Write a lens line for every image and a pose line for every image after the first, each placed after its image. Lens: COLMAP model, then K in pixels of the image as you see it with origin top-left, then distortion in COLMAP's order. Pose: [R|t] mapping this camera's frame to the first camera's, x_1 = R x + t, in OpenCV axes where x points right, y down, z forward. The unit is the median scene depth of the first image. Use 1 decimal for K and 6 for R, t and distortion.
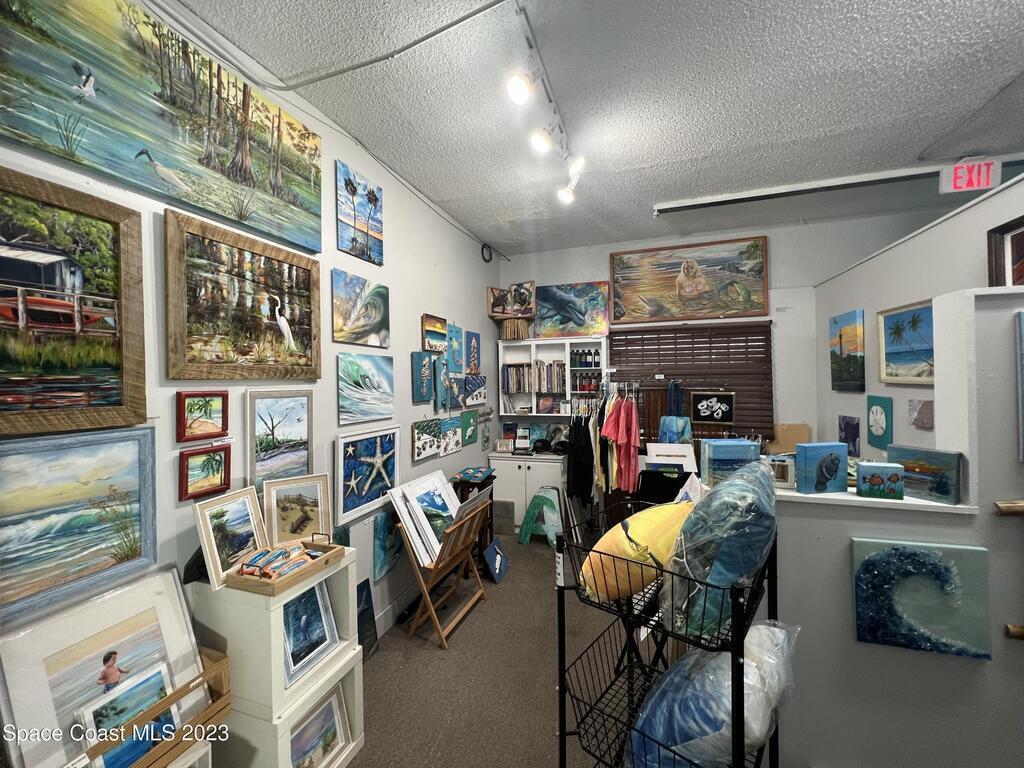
lens RADIAL K [[411.0, 0, 513.5], [0, 411.0, 381.4], [0, 0, 1]] dist [0.000447, 0.000051]
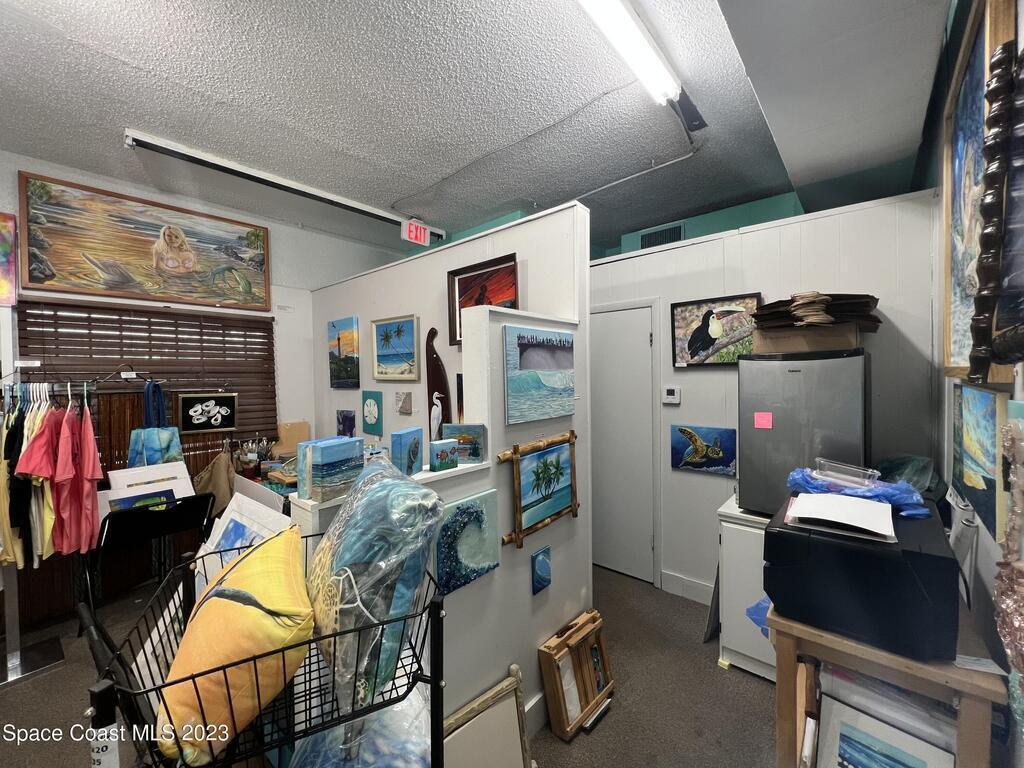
lens RADIAL K [[409.1, 0, 510.9], [0, 409.1, 380.5], [0, 0, 1]] dist [-0.002119, 0.000140]
pose [[0.390781, -0.003725, 0.920476, -0.038949], [0.014962, 0.999885, -0.002306, 0.010250], [-0.920362, 0.014674, 0.390792, 0.115858]]
